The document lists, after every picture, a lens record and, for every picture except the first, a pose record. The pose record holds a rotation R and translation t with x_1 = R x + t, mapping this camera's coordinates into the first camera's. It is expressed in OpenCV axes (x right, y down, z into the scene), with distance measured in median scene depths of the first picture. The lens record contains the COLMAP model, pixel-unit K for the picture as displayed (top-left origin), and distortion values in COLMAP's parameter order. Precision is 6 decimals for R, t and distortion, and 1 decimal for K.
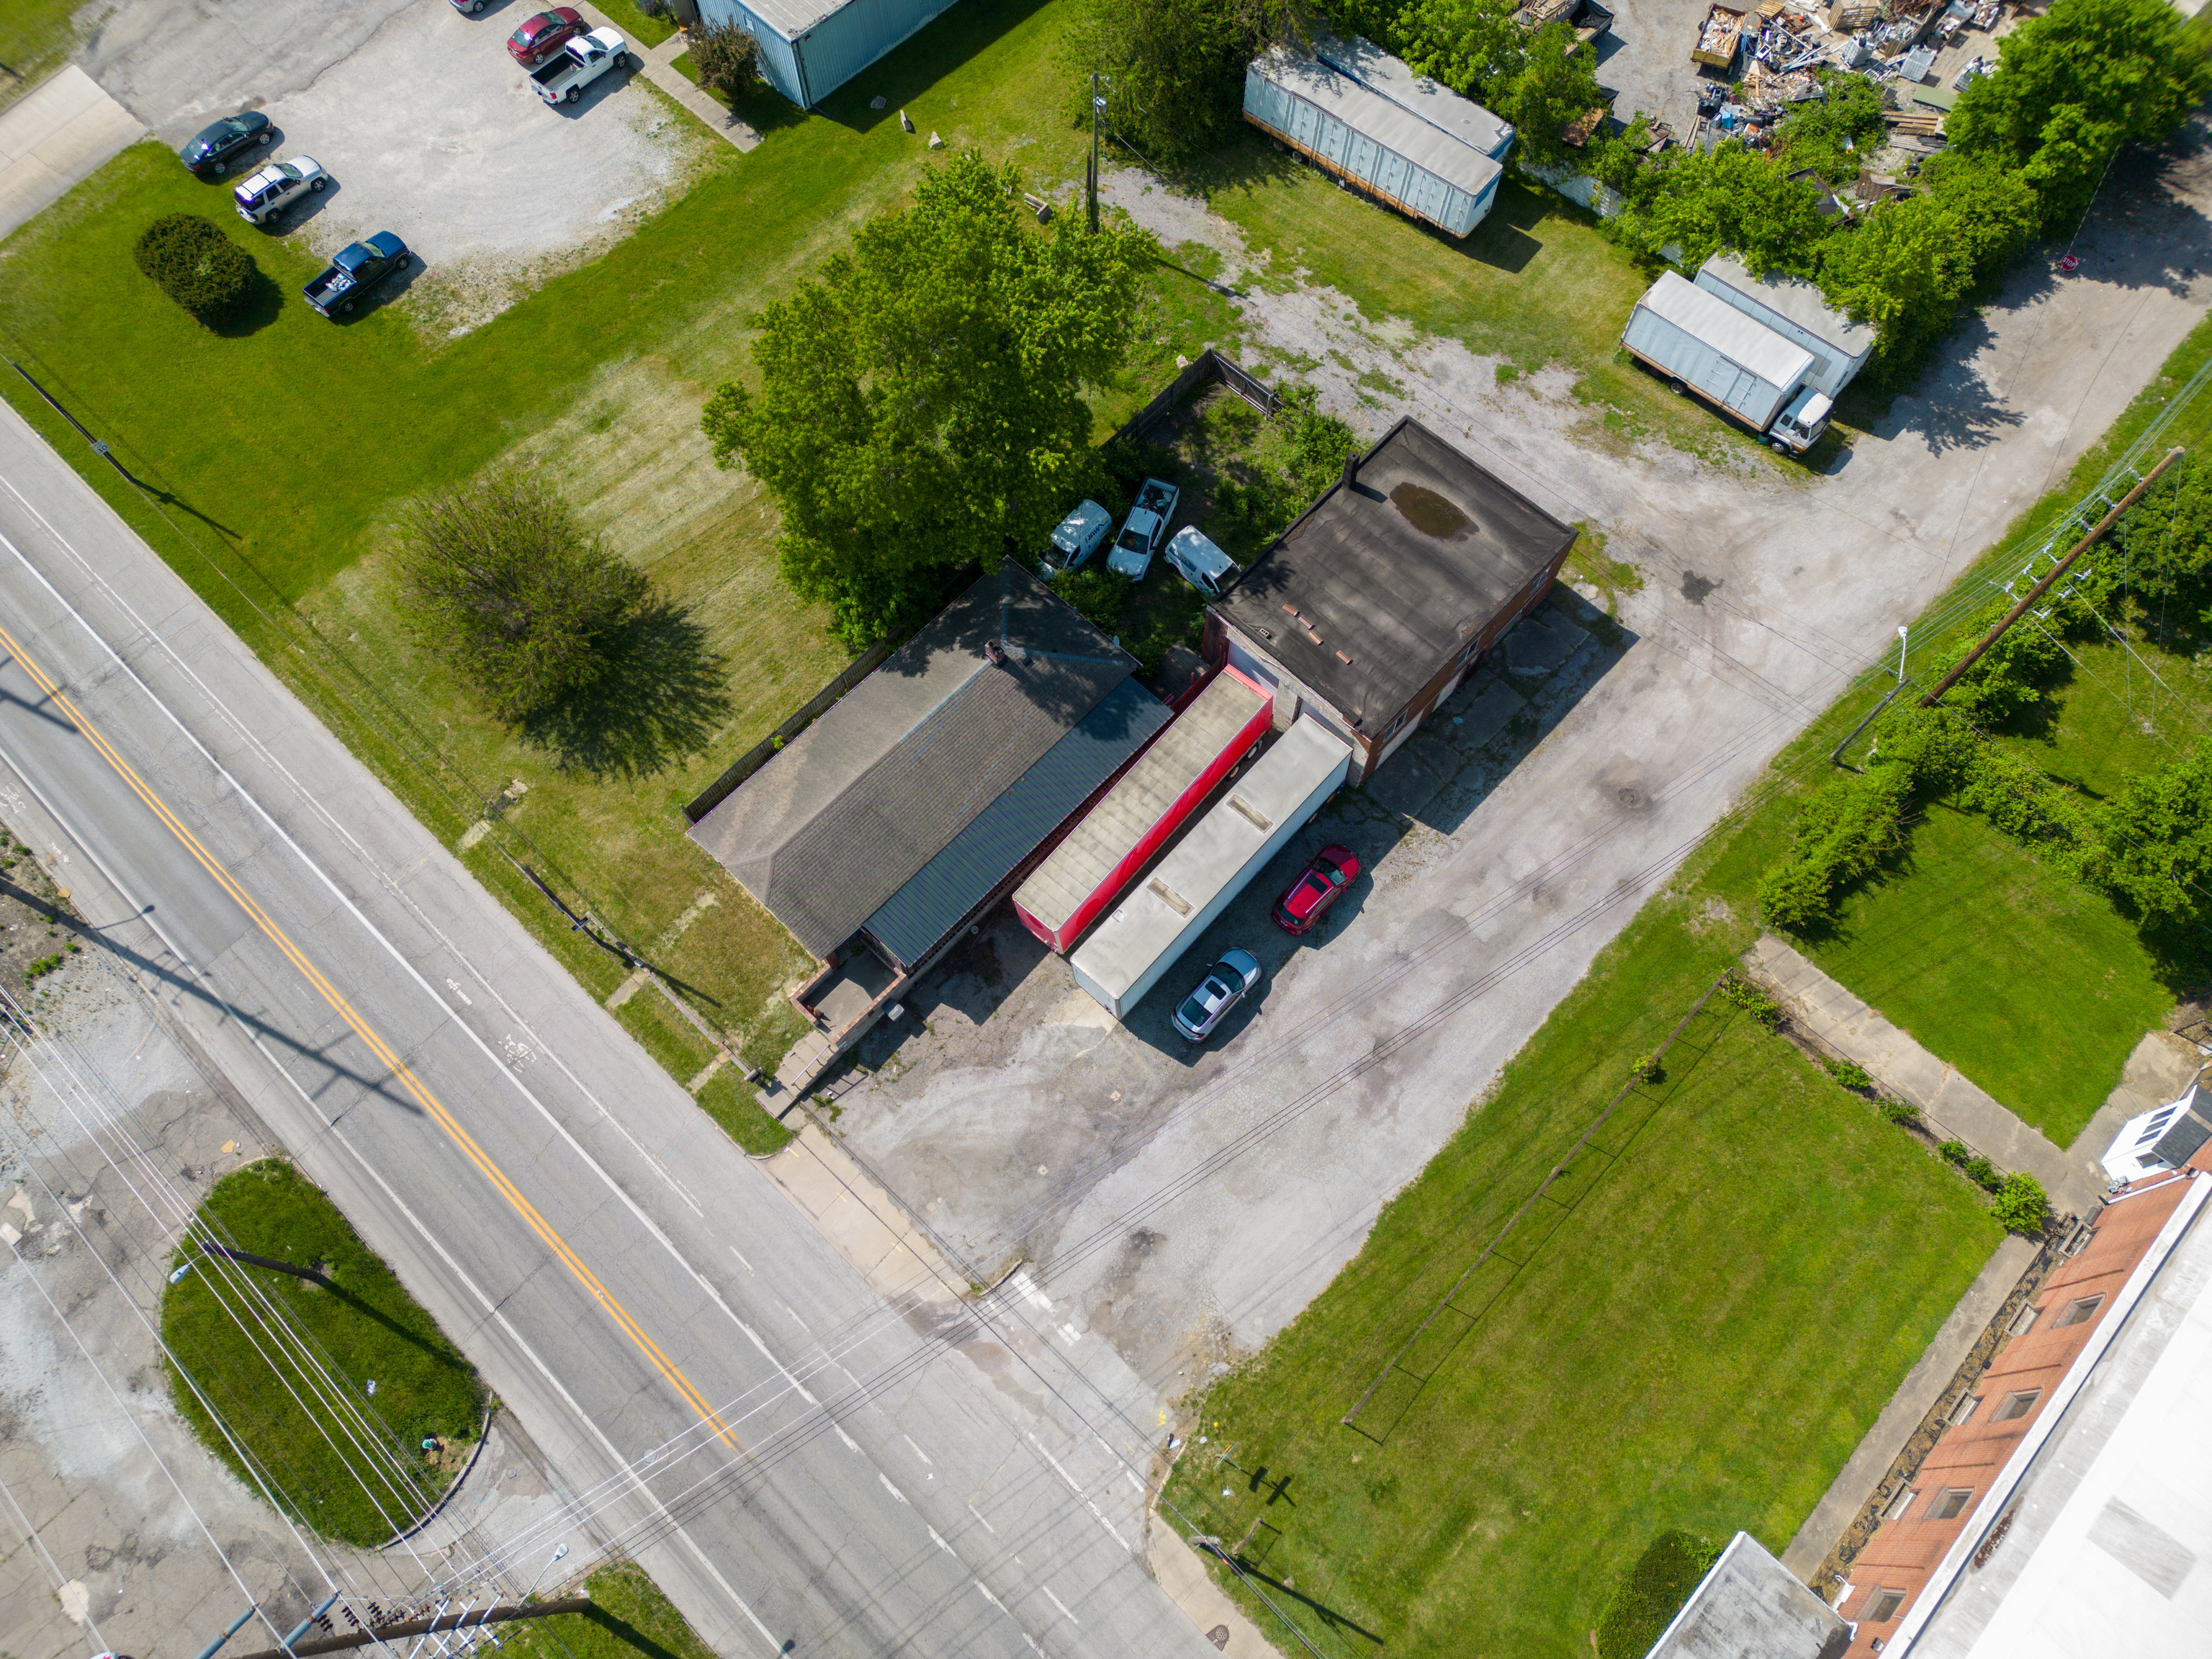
lens RADIAL K [[1551.6, 0, 1089.0], [0, 1551.6, 789.9], [0, 0, 1]] dist [0.066224, -0.055756]
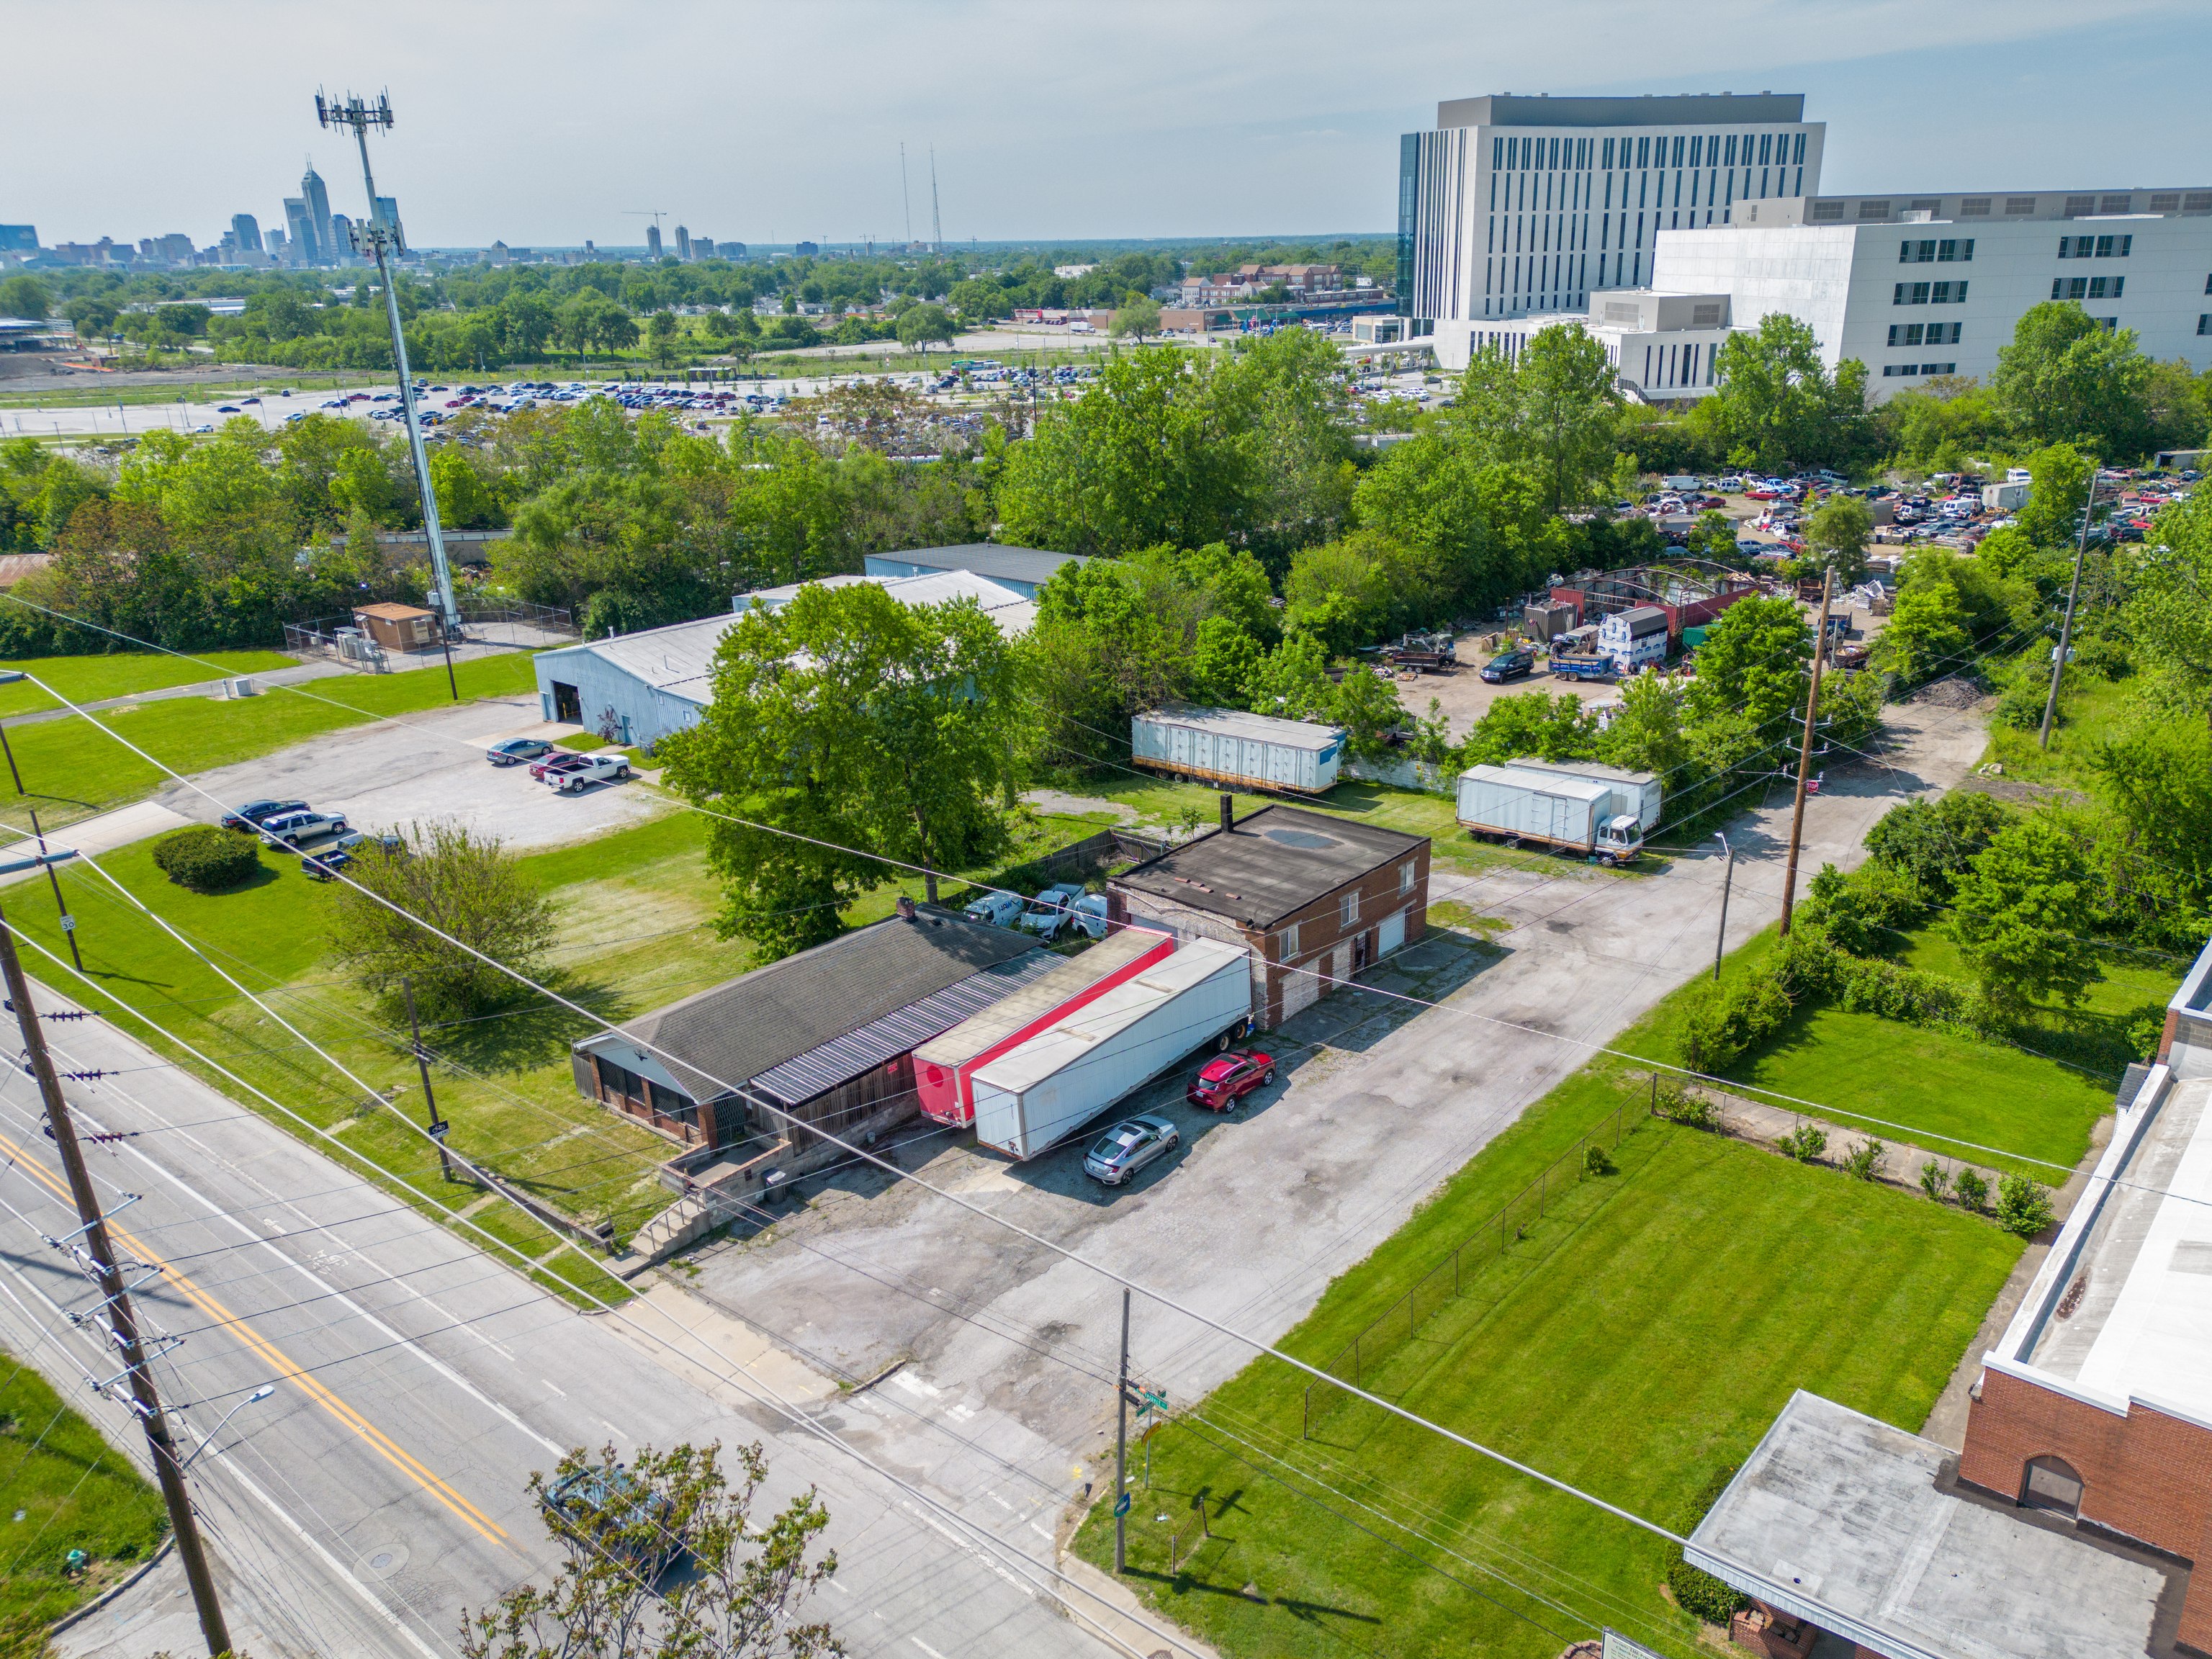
lens RADIAL K [[1652.3, 0, 1160.3], [0, 1652.3, 869.3], [0, 0, 1]] dist [0.062273, -0.045471]
pose [[0.997217, -0.033835, 0.066438, 0.038888], [0.071068, 0.700776, -0.709832, 0.701396], [-0.022541, 0.712578, 0.701230, 0.187293]]
